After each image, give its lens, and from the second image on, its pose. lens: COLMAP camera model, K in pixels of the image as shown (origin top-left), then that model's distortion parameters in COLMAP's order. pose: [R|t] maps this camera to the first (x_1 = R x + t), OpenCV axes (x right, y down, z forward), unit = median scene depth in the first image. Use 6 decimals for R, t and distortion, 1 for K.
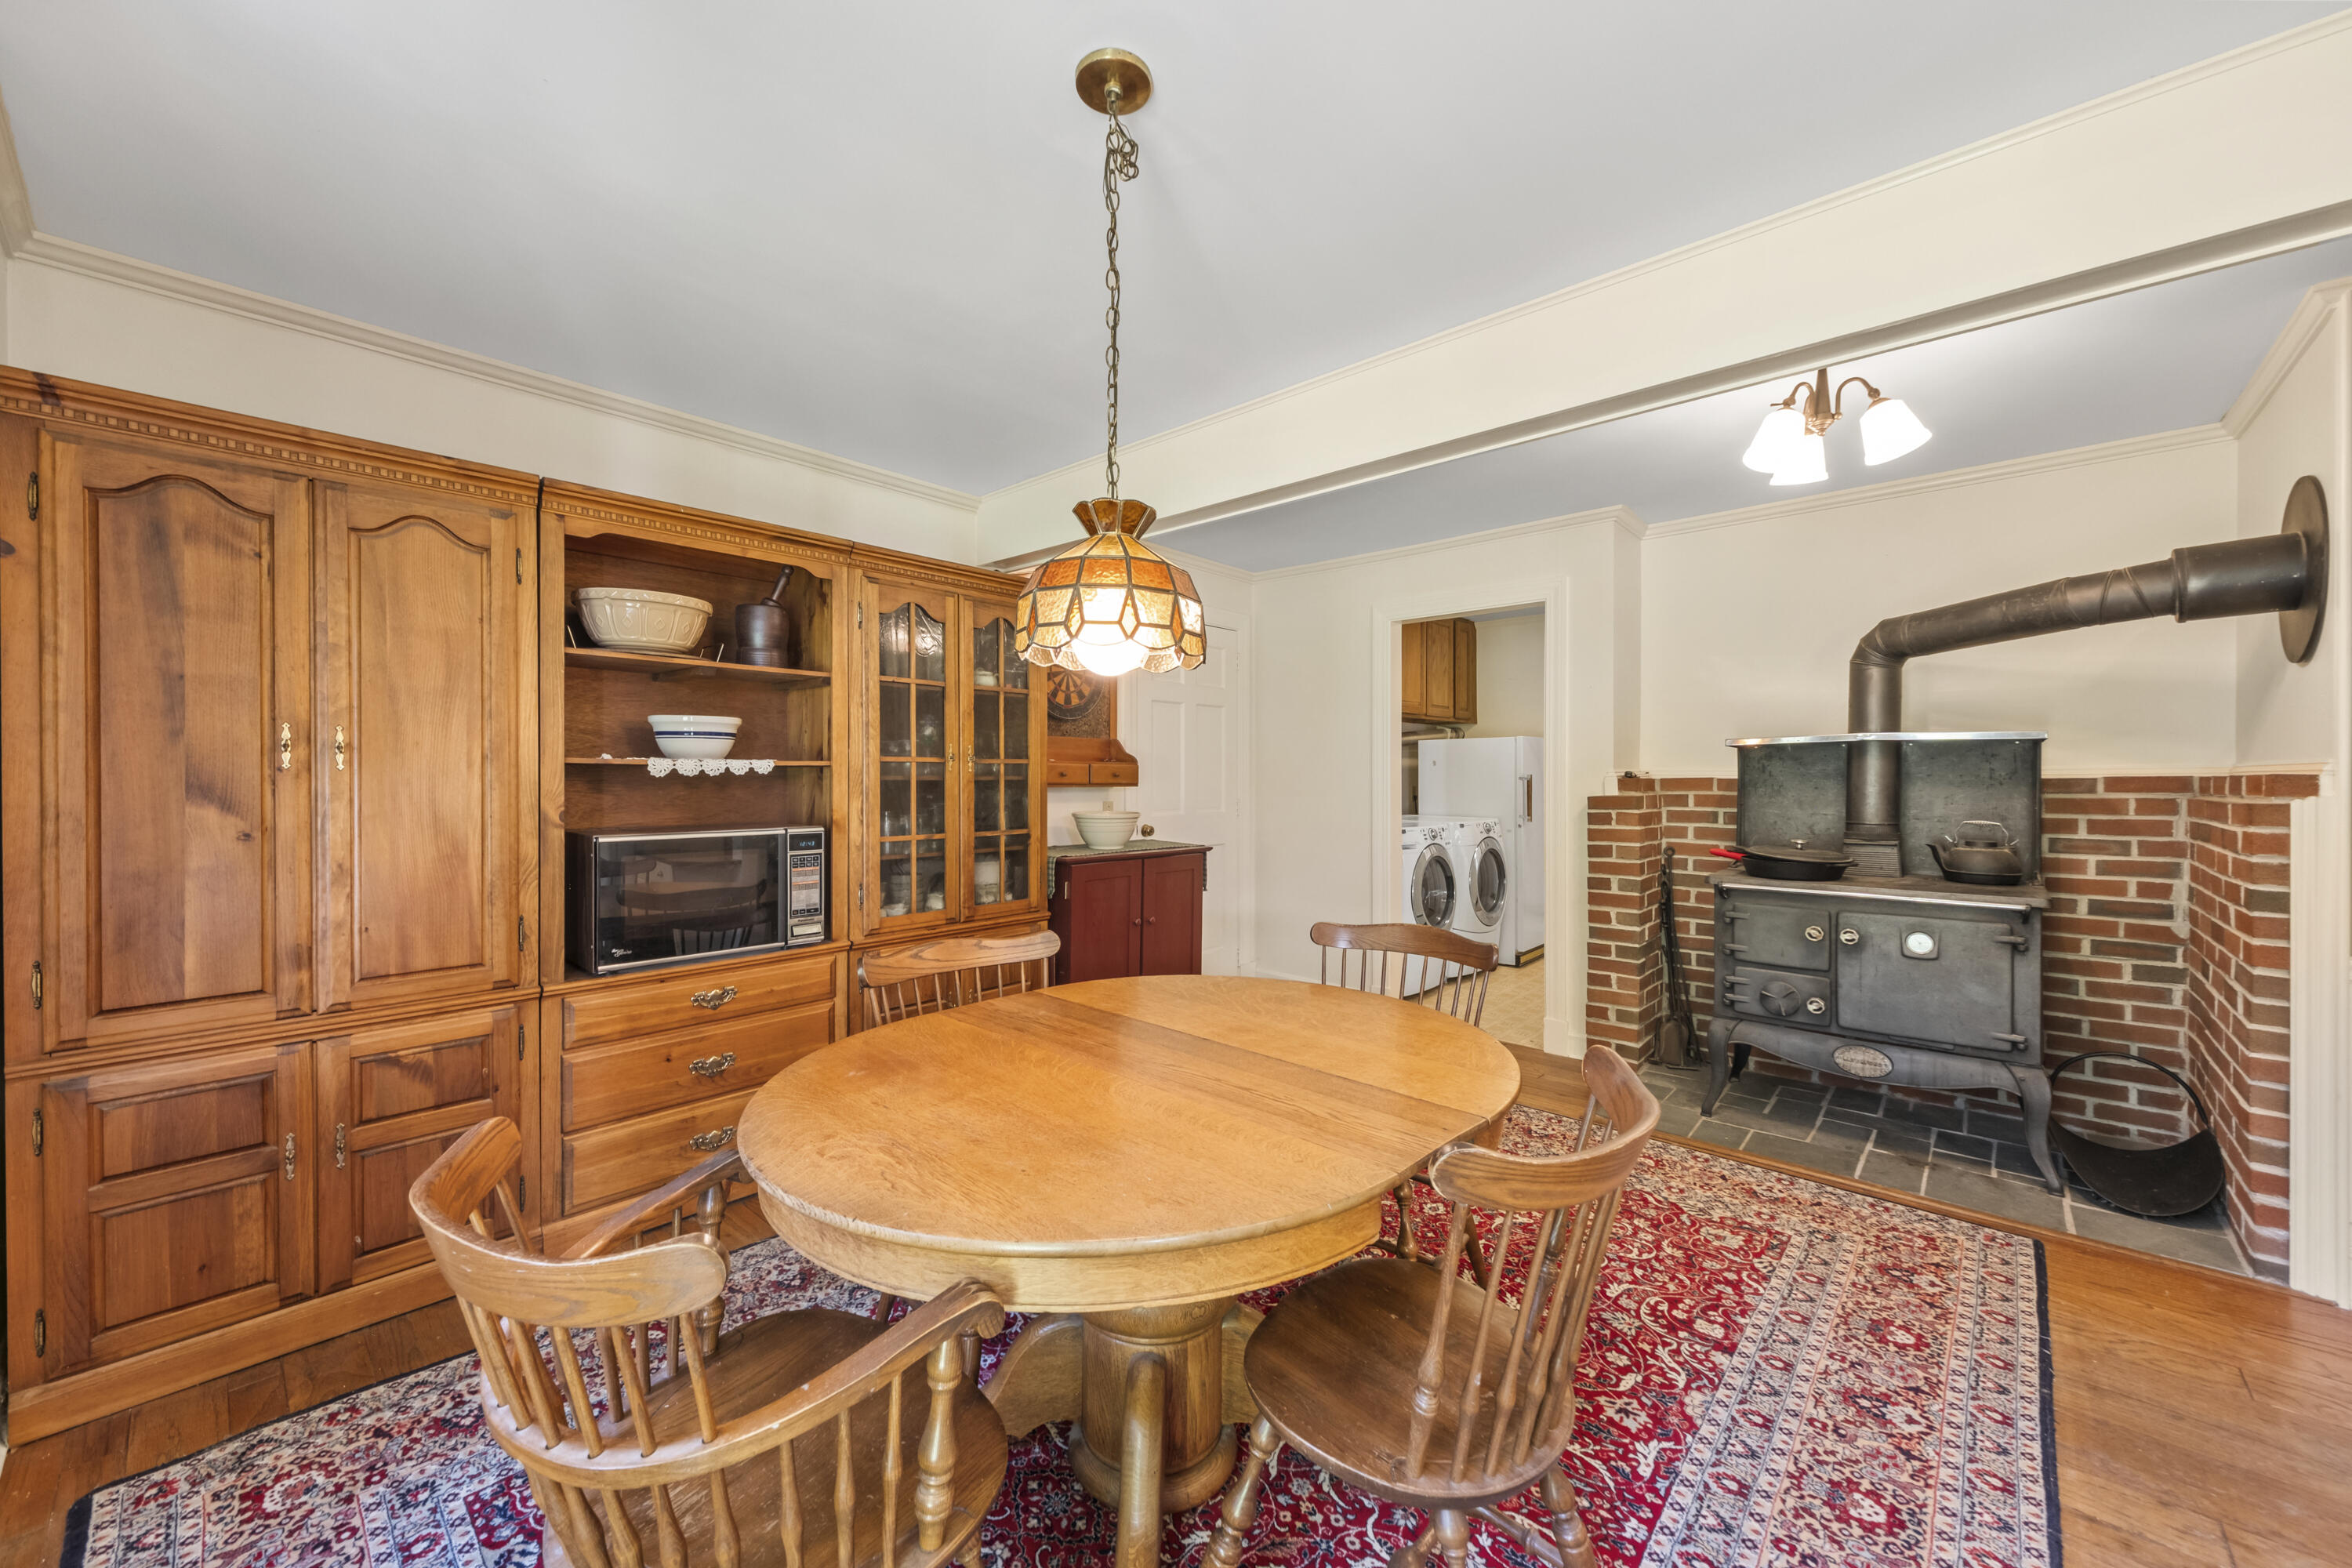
lens RADIAL K [[916.5, 0, 1192.8], [0, 916.5, 776.9], [0, 0, 1]] dist [0.043044, -0.000017]
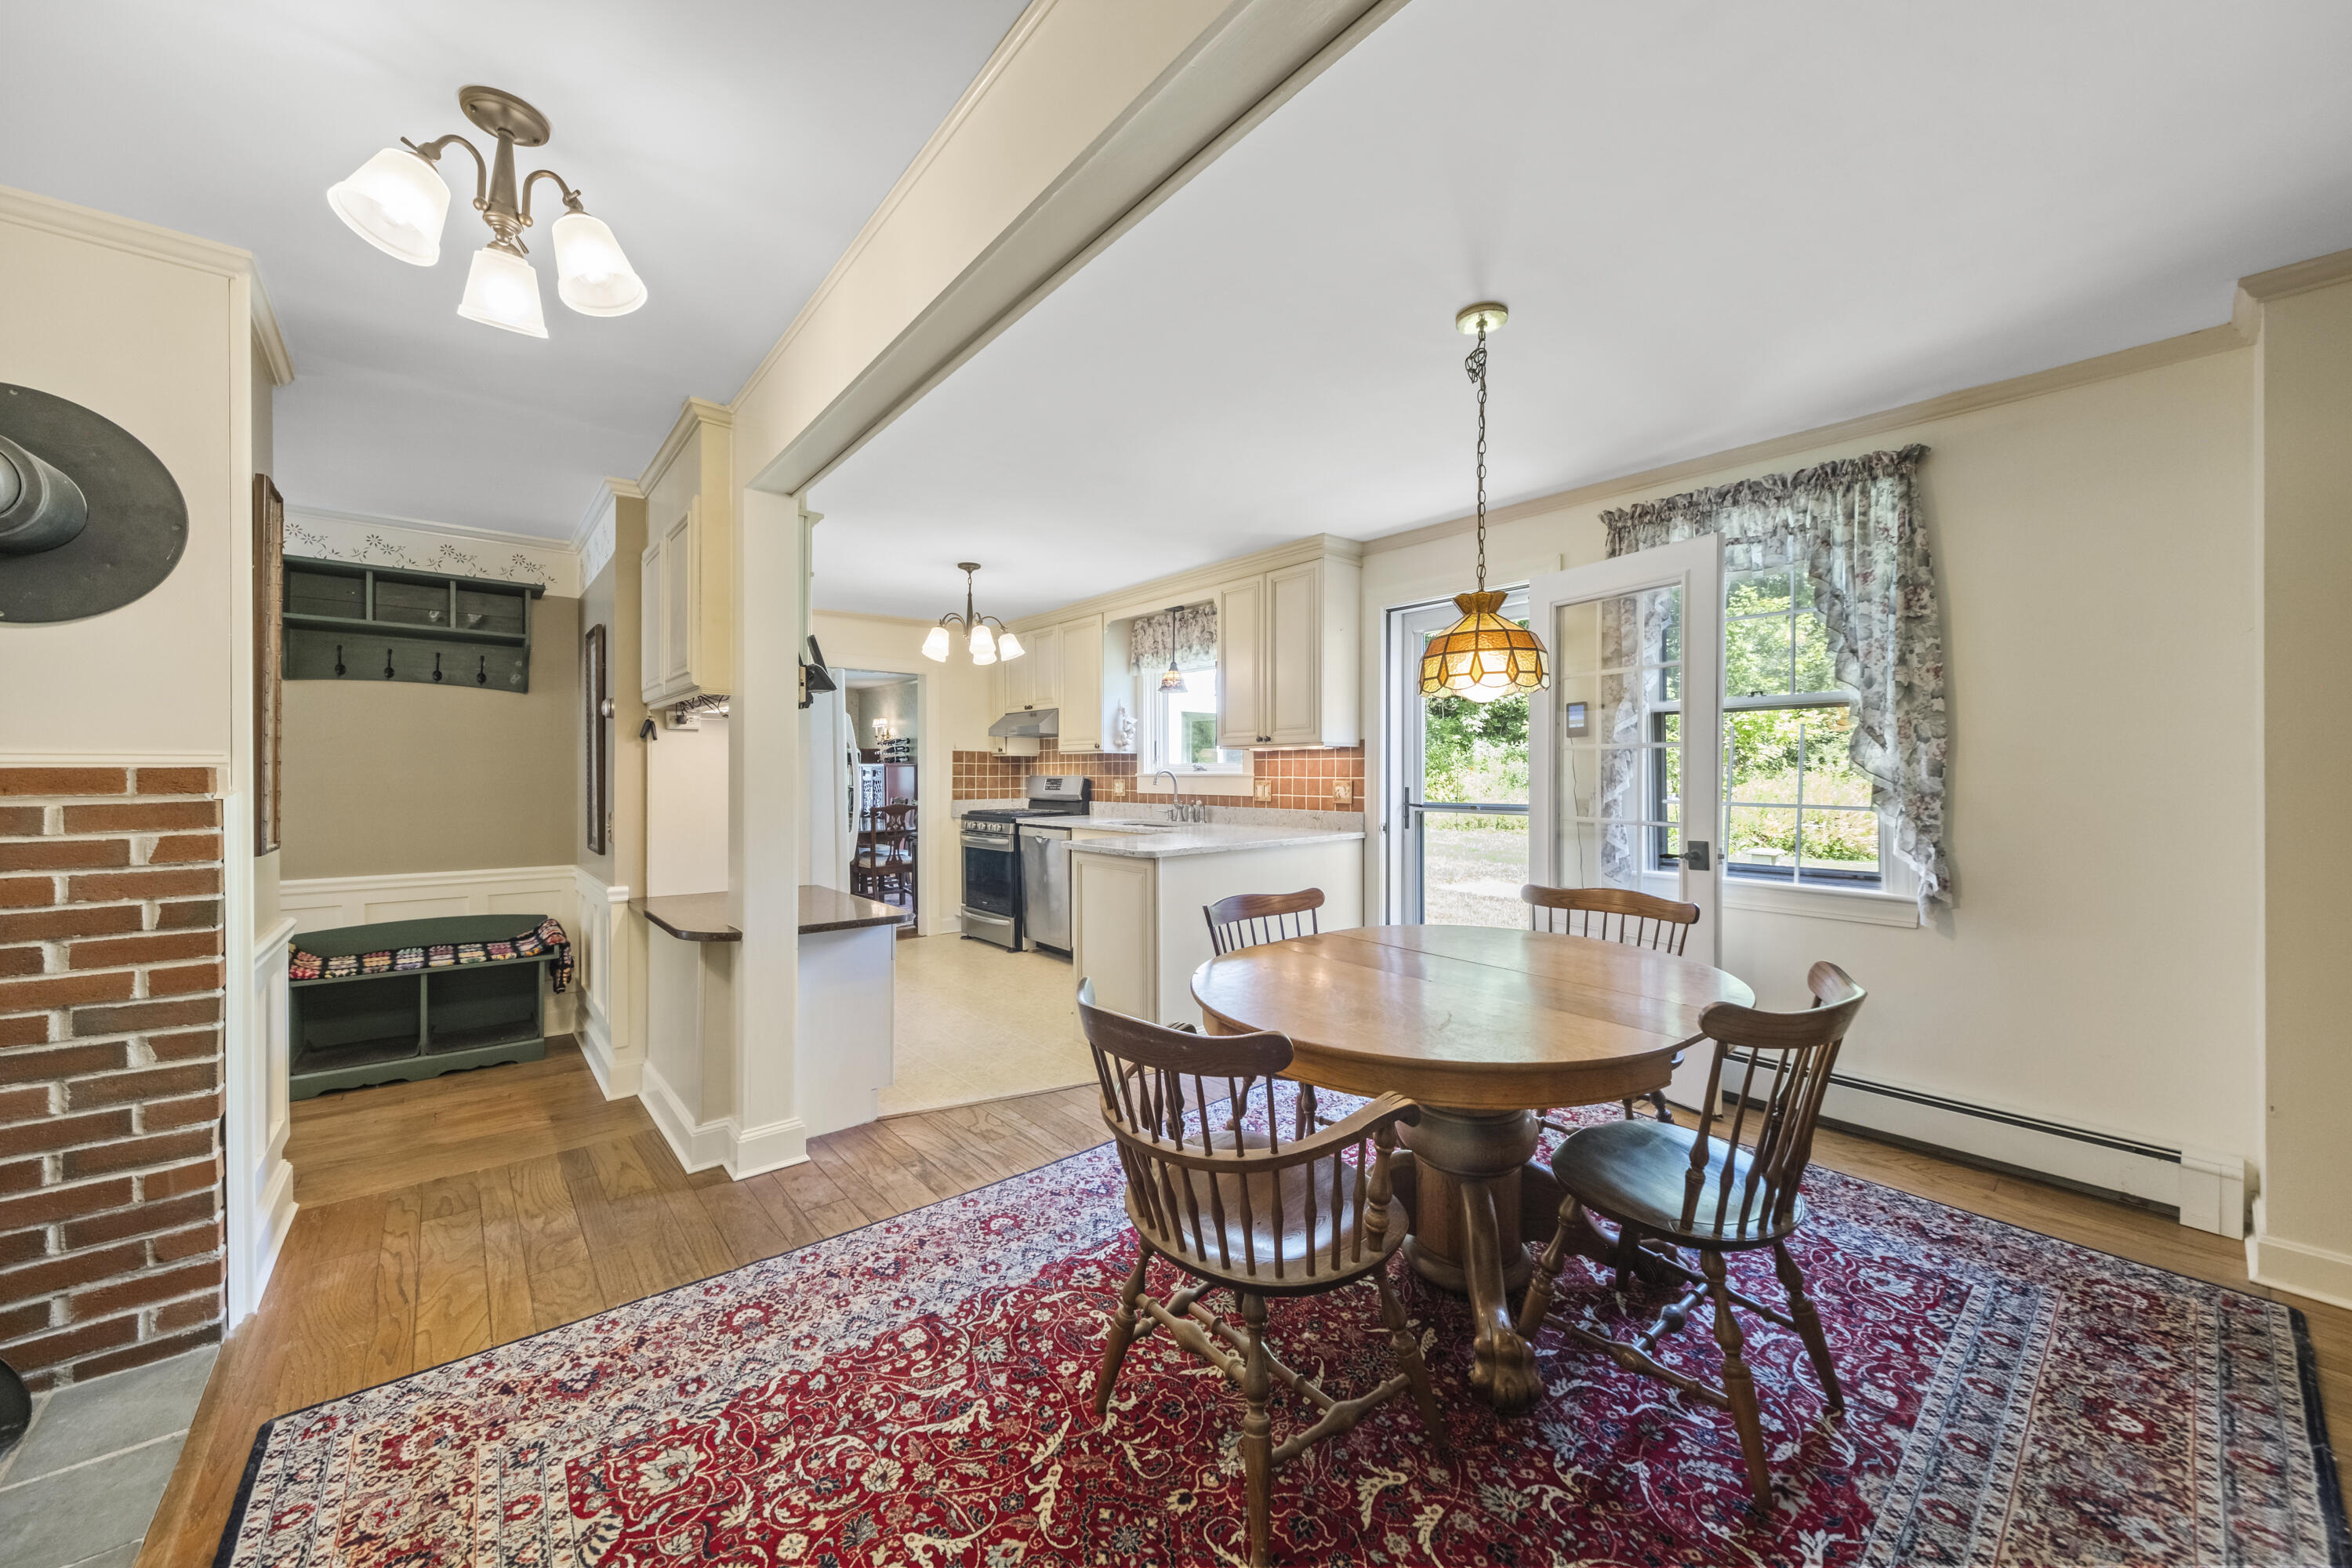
lens RADIAL K [[861.4, 0, 1181.7], [0, 861.4, 780.5], [0, 0, 1]] dist [0.015063, -0.000020]
pose [[-0.988594, -0.002370, 0.150584, 0.143131], [-0.000866, 0.999949, 0.010057, 0.005022], [-0.150600, 0.009812, -0.988546, 1.835613]]
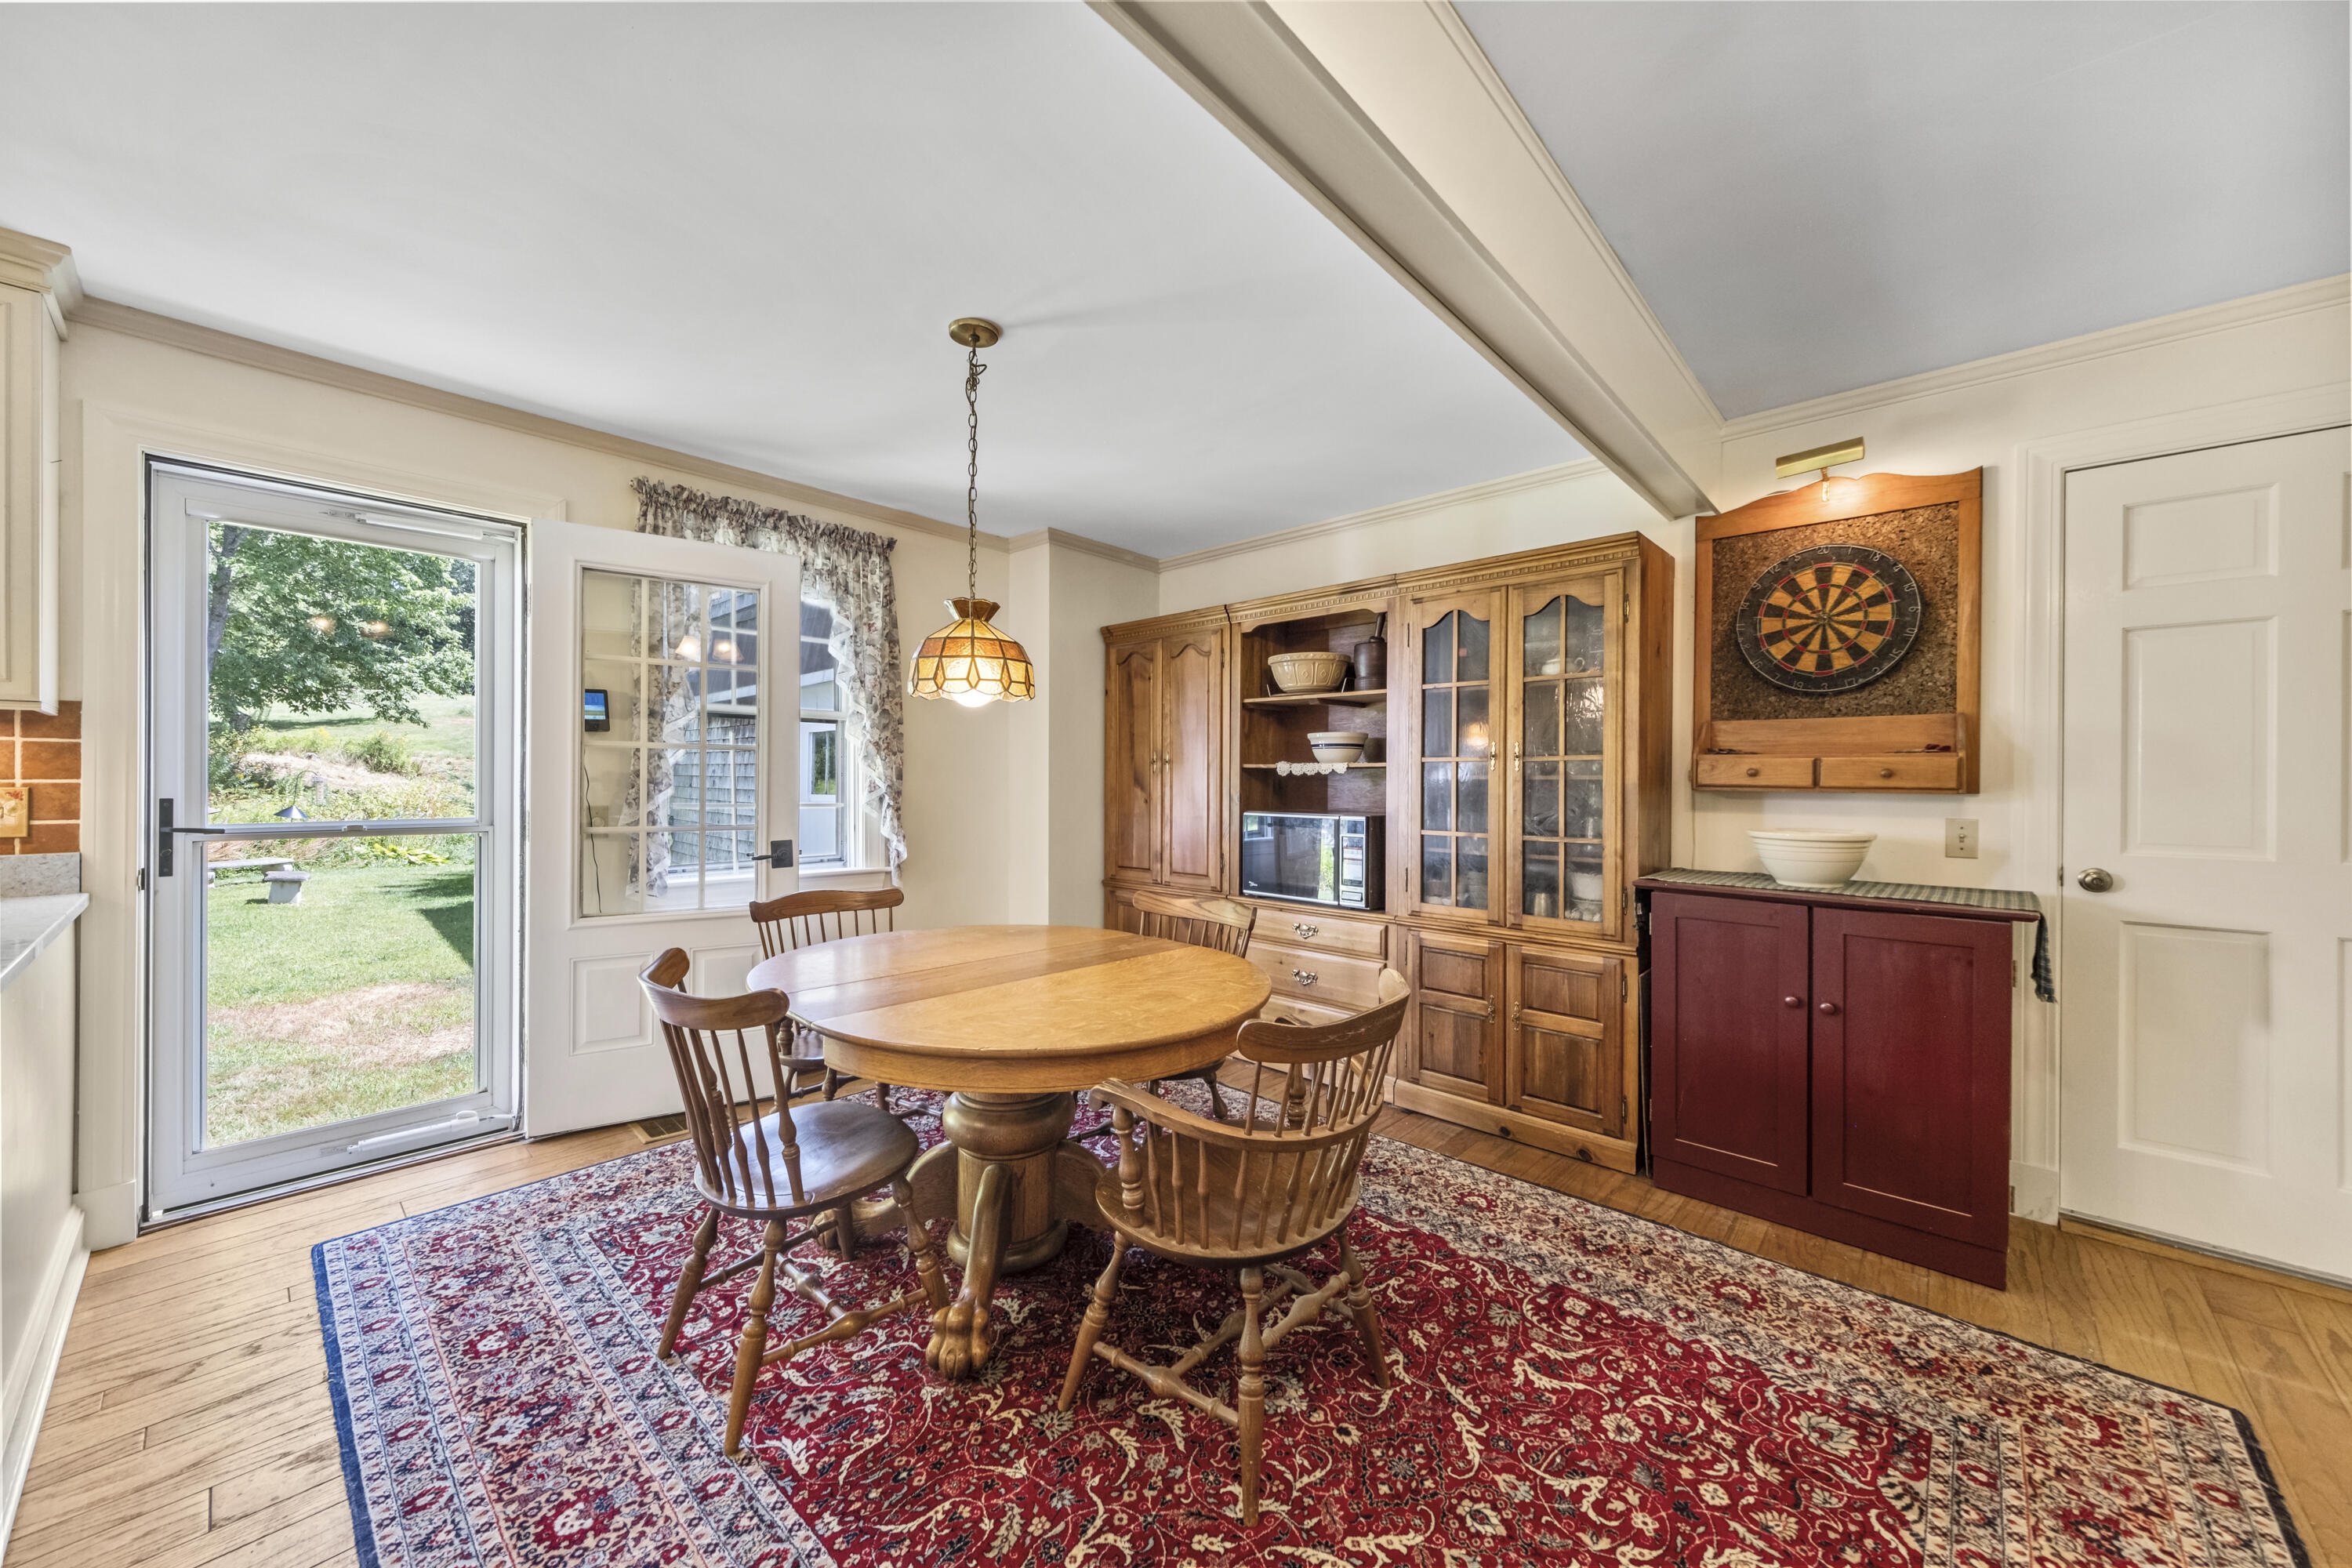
lens RADIAL K [[861.4, 0, 1181.7], [0, 861.4, 780.5], [0, 0, 1]] dist [0.015063, -0.000020]
pose [[-0.026983, -0.000740, -0.999636, 0.993407], [-0.005810, 0.999983, -0.000583, 0.010801], [0.999619, 0.005792, -0.026987, 1.049298]]
